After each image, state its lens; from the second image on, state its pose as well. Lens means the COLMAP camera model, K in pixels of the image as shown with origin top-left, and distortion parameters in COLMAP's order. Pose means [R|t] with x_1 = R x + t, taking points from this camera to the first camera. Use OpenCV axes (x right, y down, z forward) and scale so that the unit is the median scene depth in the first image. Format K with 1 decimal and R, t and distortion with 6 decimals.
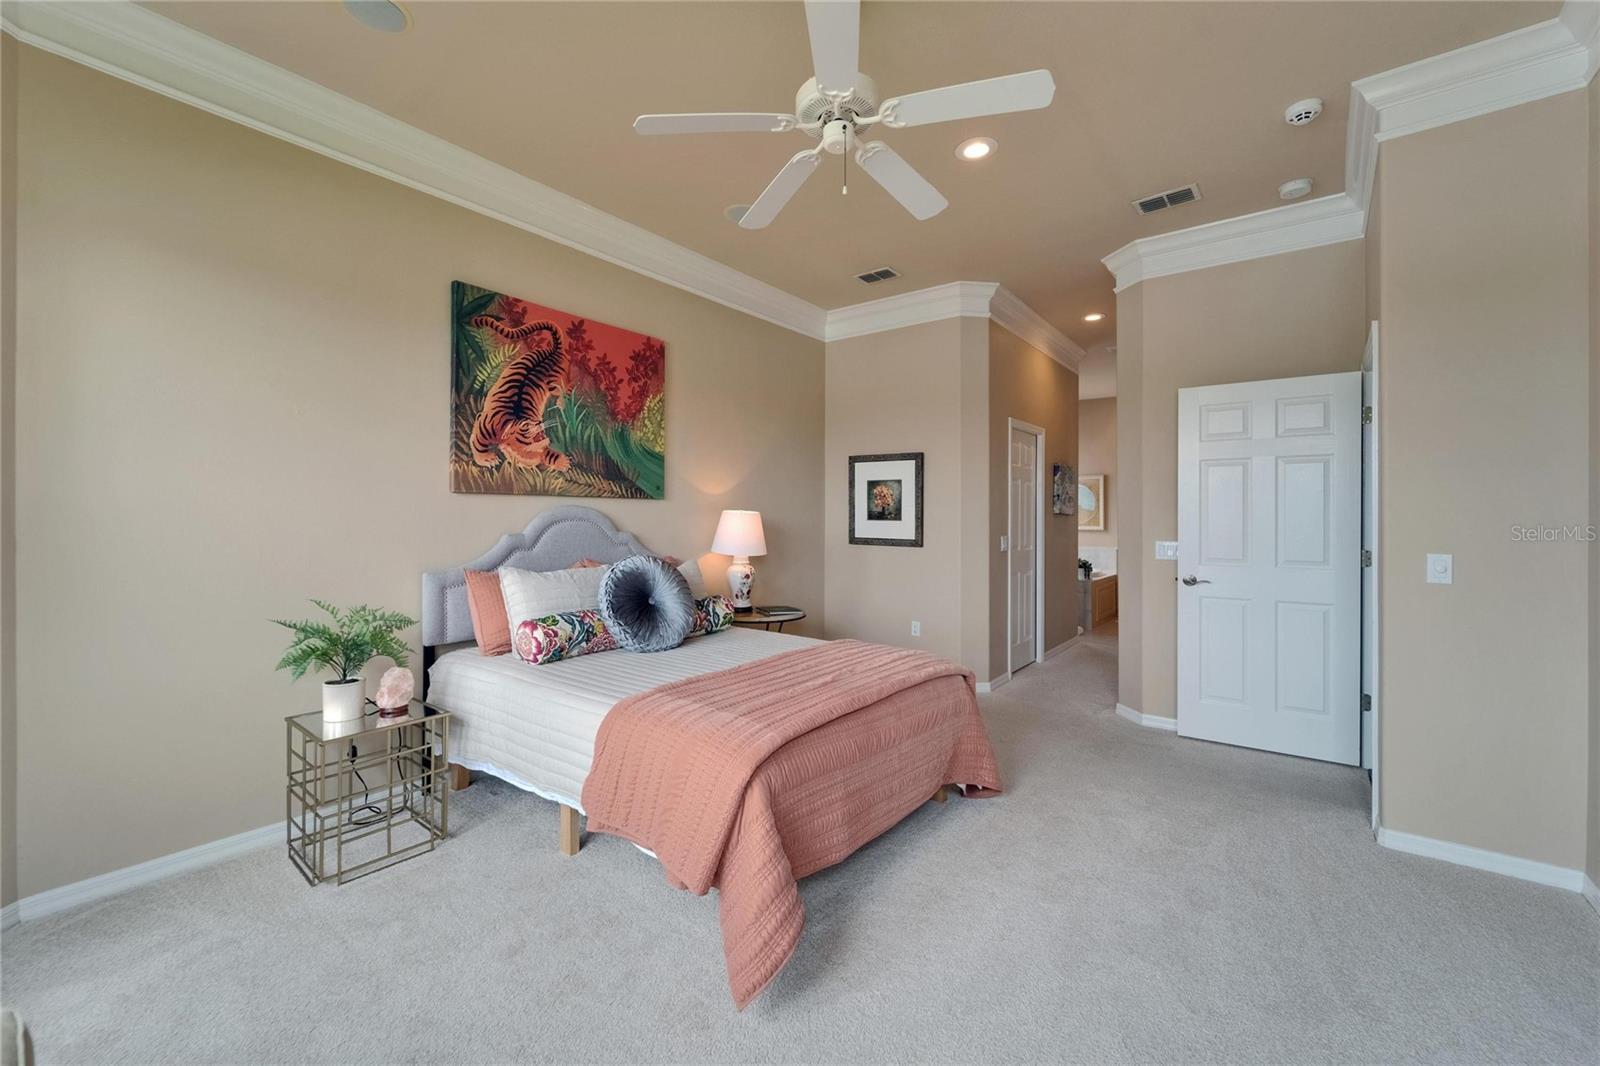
lens RADIAL K [[647.4, 0, 783.5], [0, 647.4, 518.0], [0, 0, 1]] dist [0.002531, -0.001352]
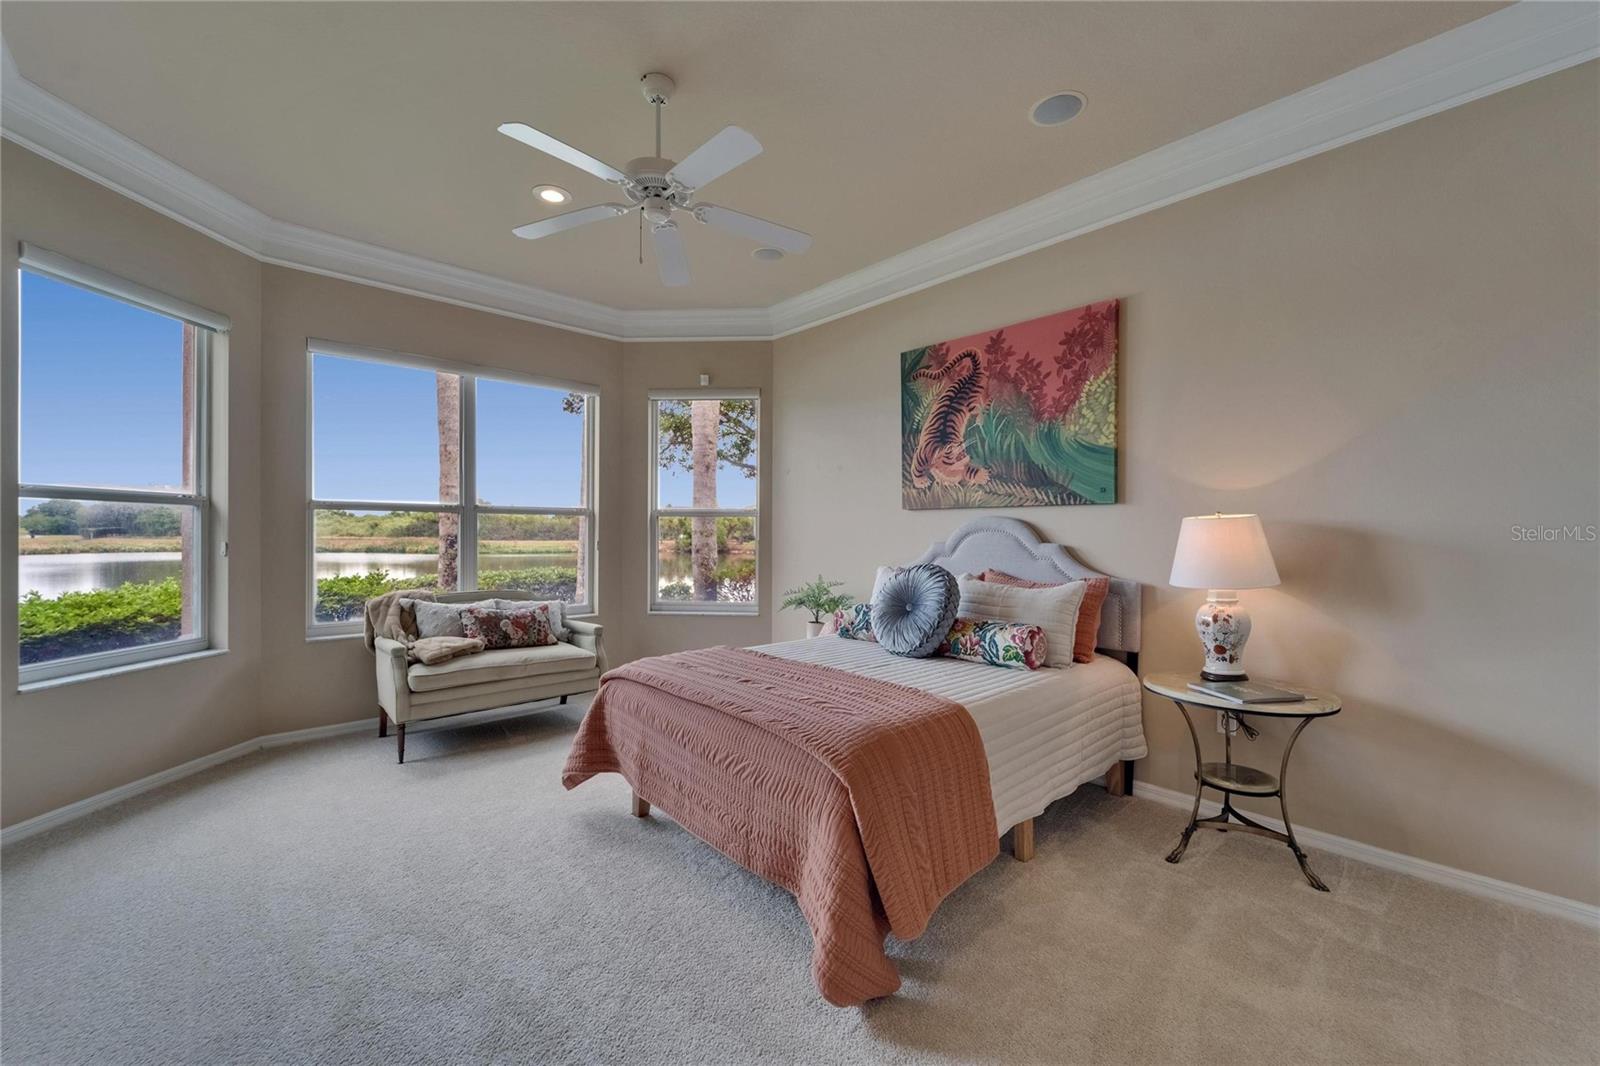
lens RADIAL K [[647.4, 0, 795.3], [0, 647.4, 534.0], [0, 0, 1]] dist [0.002531, -0.001352]
pose [[-0.171582, -0.004820, -0.985158, 0.757905], [-0.008185, 0.999960, -0.003467, 0.015105], [0.985136, 0.007468, -0.171615, 0.897974]]
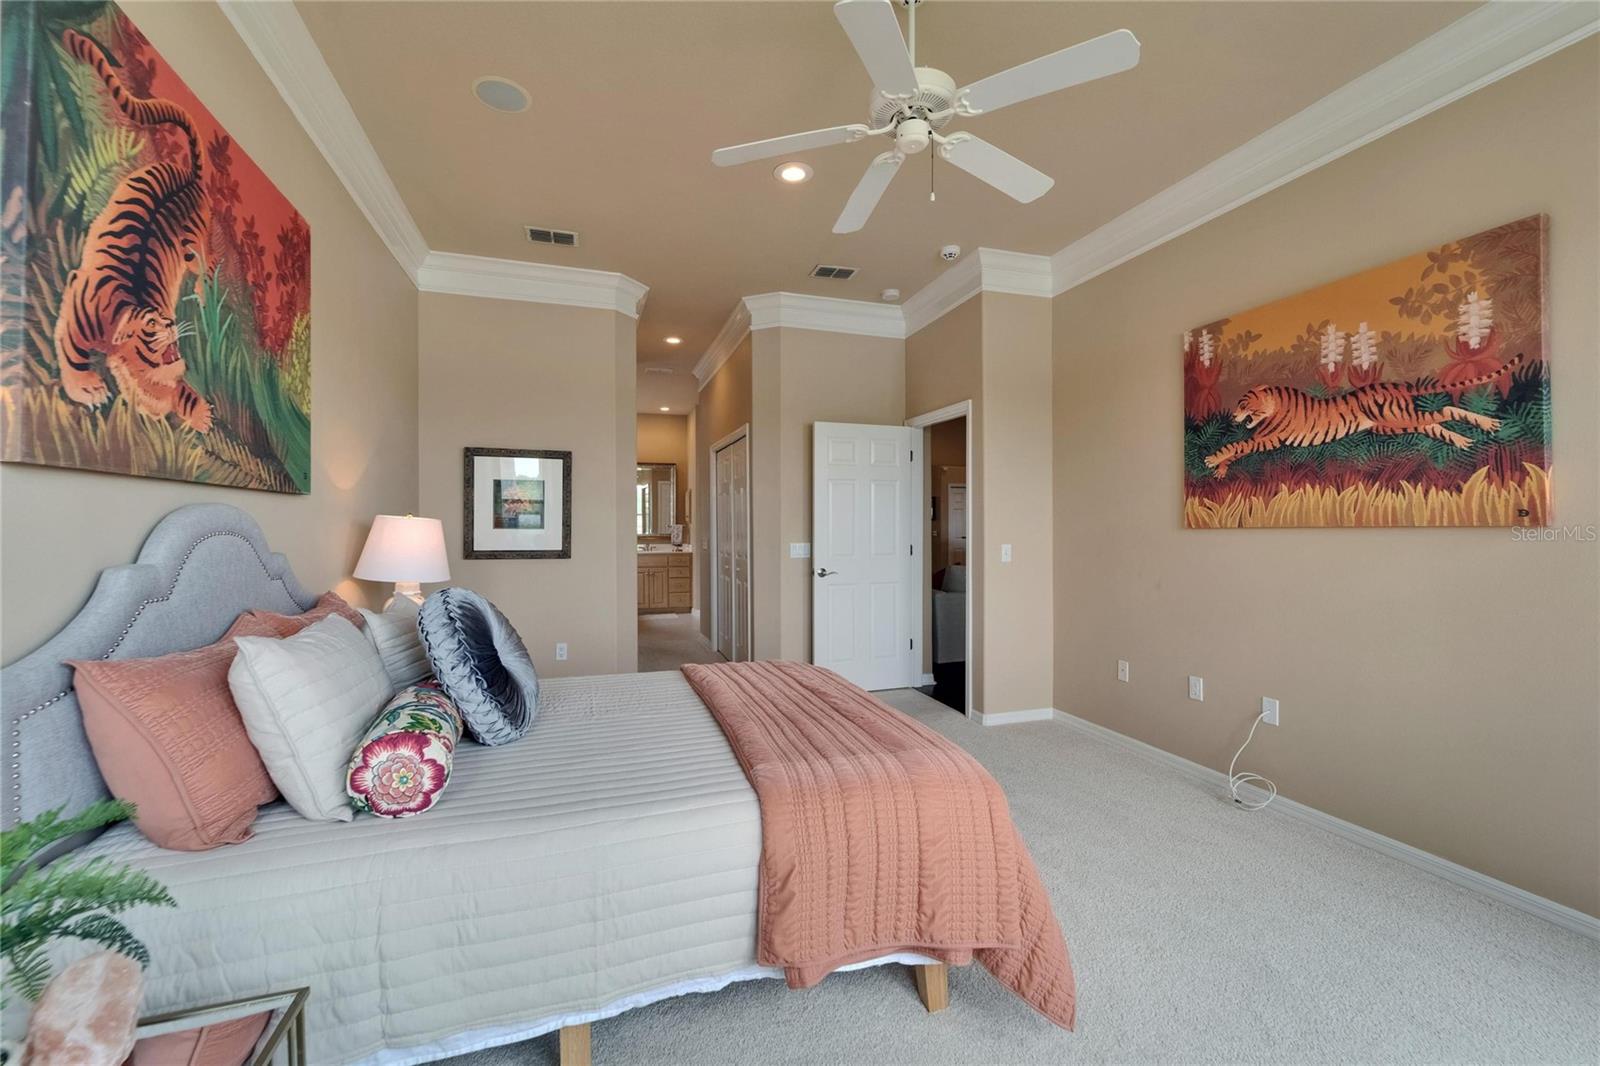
lens RADIAL K [[647.4, 0, 792.7], [0, 647.4, 524.9], [0, 0, 1]] dist [0.002531, -0.001352]
pose [[0.557077, -0.004822, 0.830447, -0.507128], [0.005118, 0.999984, 0.002373, -0.001845], [-0.830445, 0.002928, 0.557093, 0.367959]]
